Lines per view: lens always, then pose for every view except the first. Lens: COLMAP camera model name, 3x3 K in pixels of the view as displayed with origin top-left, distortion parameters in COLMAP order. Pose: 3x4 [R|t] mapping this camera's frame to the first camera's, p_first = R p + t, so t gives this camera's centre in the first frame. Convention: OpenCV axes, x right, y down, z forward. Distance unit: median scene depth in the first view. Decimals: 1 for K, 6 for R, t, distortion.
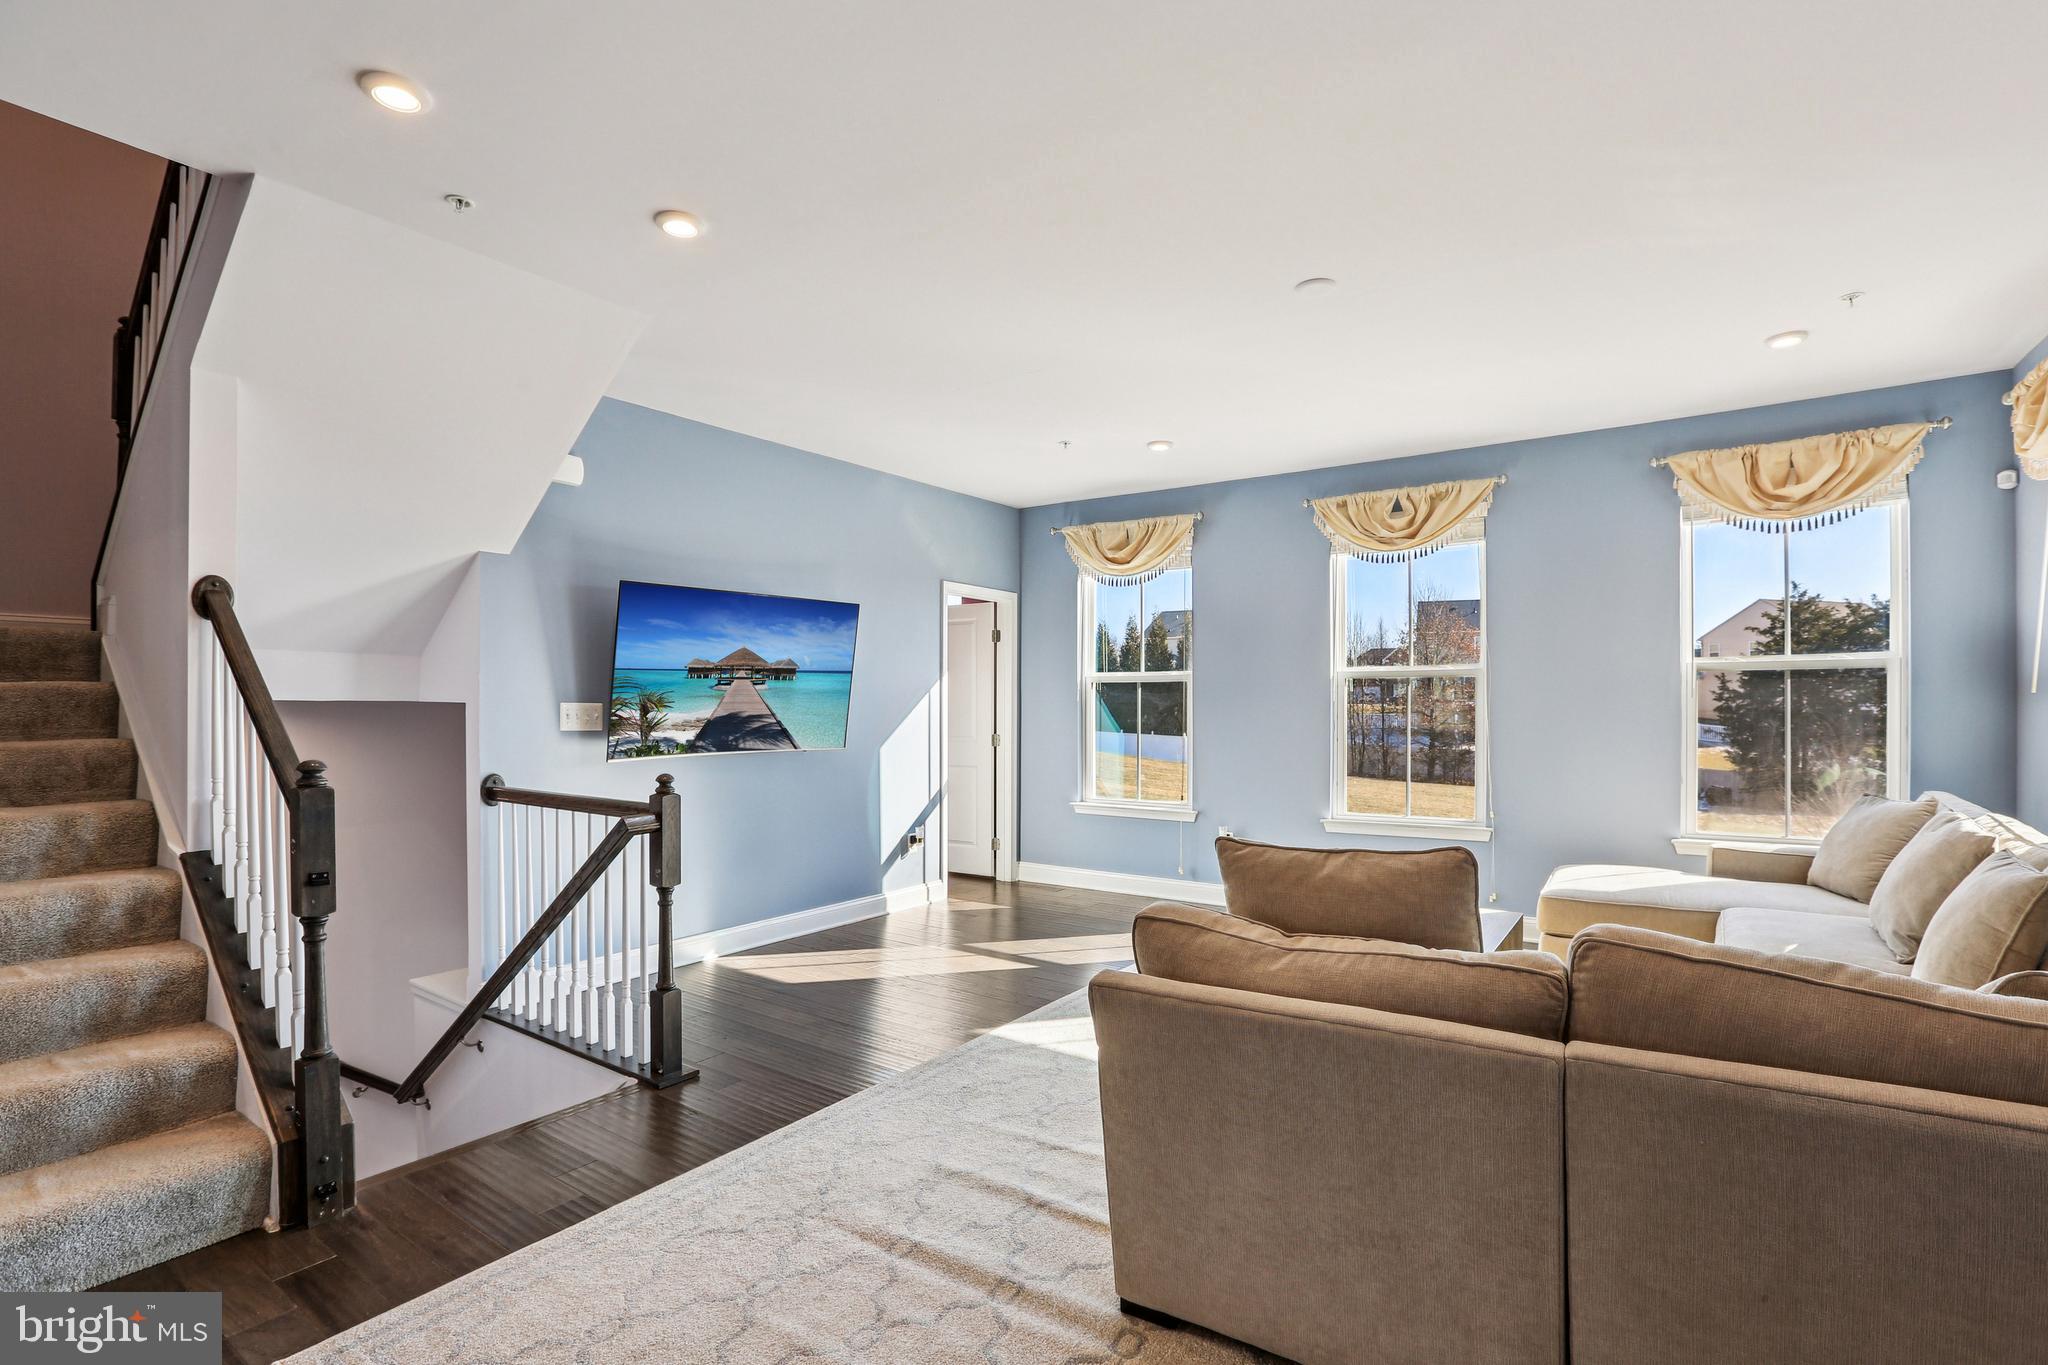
lens RADIAL K [[961.0, 0, 1024.0], [0, 961.0, 682.5], [0, 0, 1]] dist [0.000982, -0.000115]
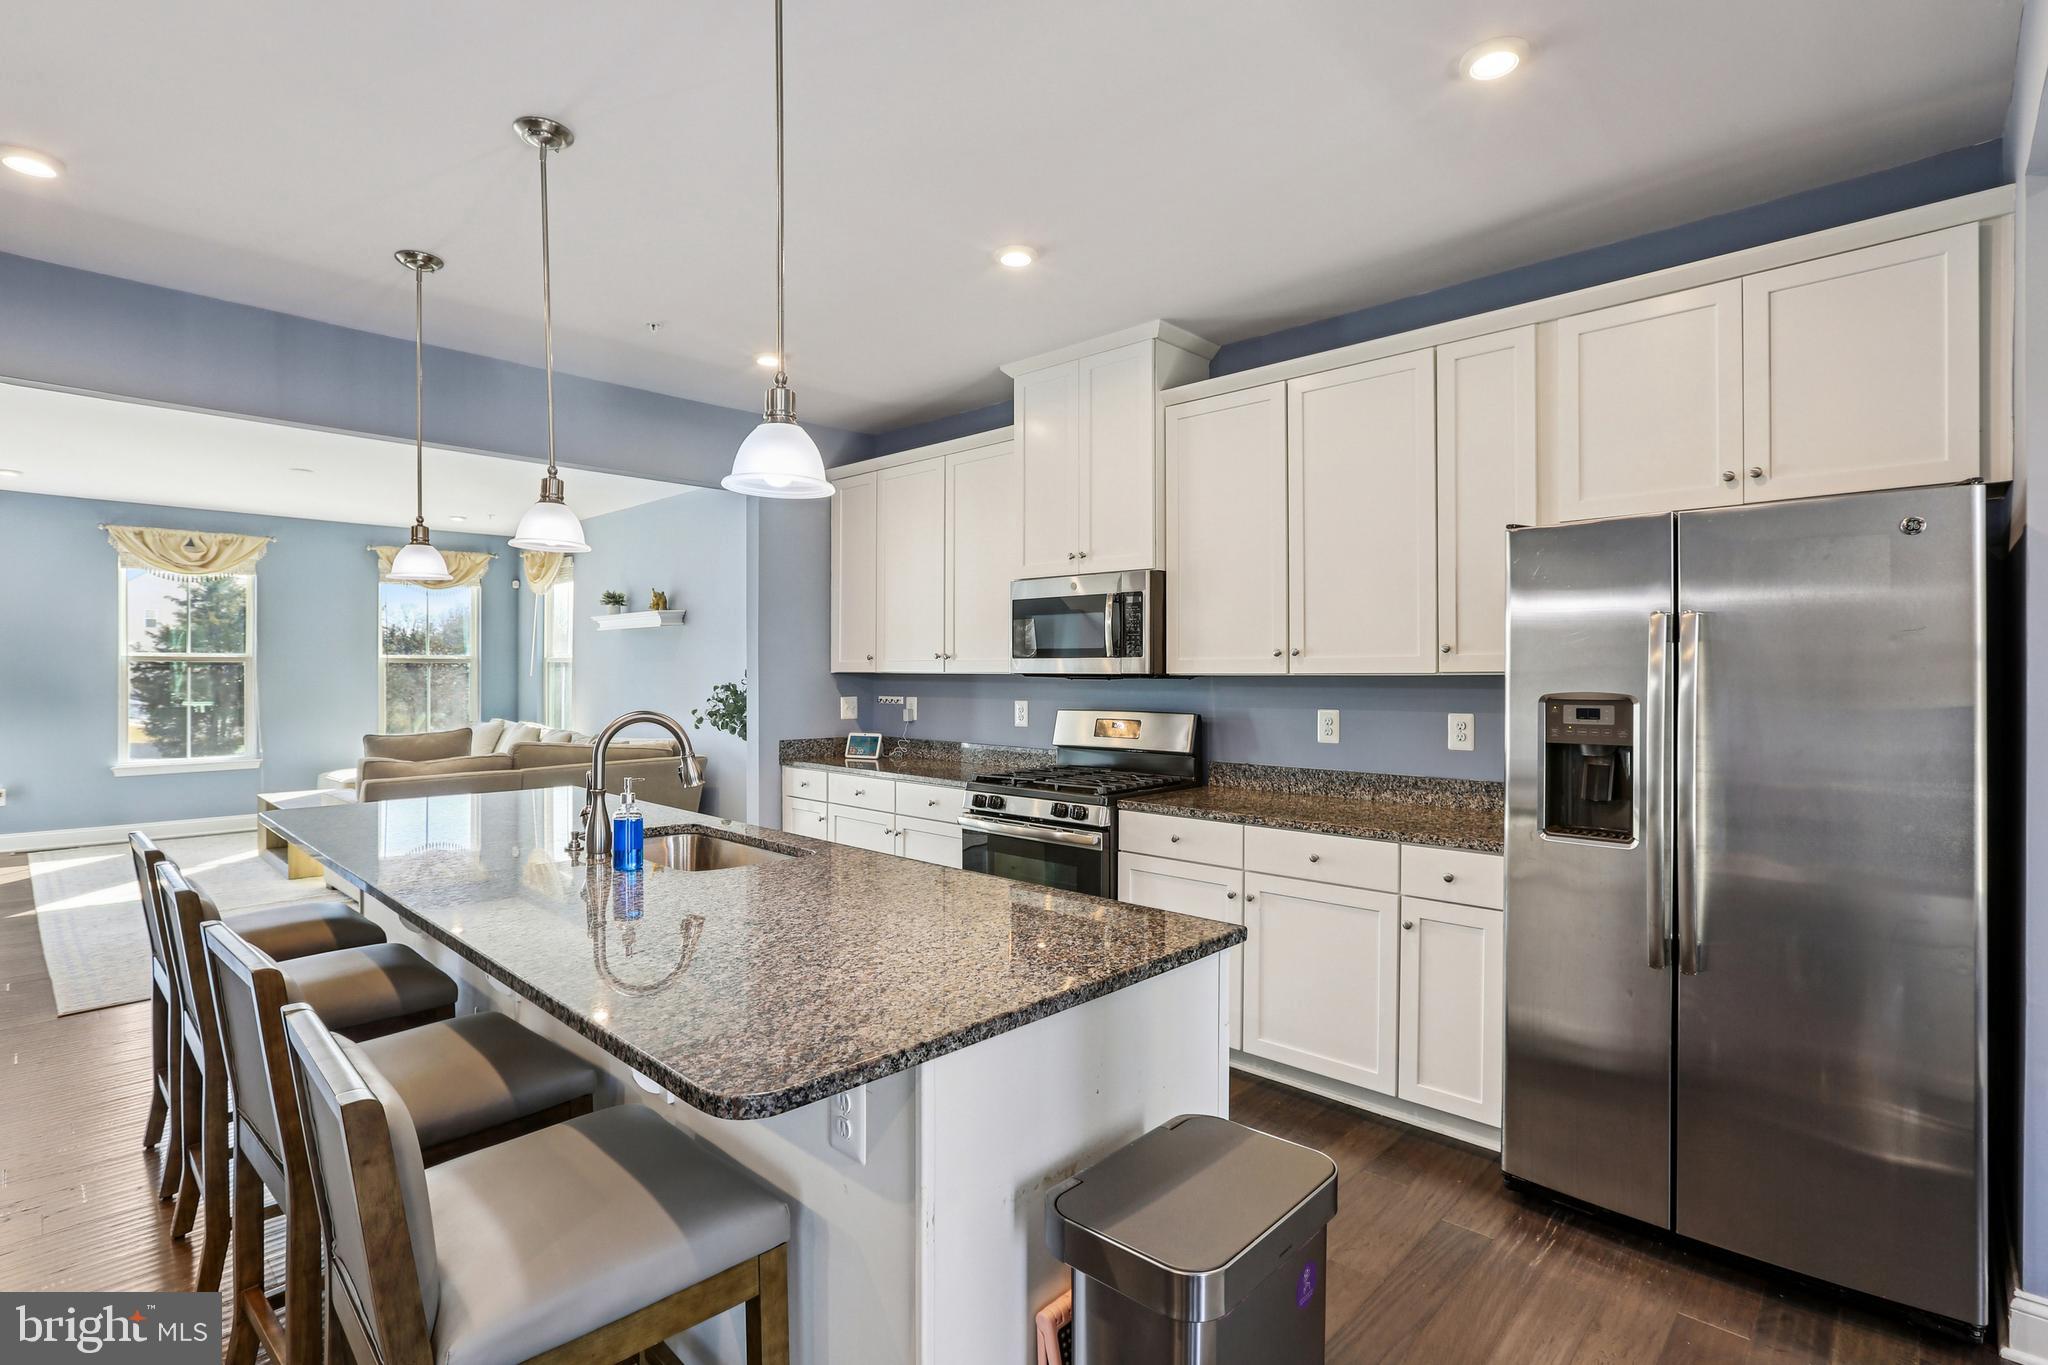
lens RADIAL K [[983.7, 0, 1018.2], [0, 983.7, 659.0], [0, 0, 1]] dist [-0.000637, 0.000095]
pose [[0.161400, 0.016999, 0.986743, -0.885877], [-0.004941, 0.999853, -0.016417, 0.008045], [-0.986877, -0.002225, 0.161461, -0.473305]]
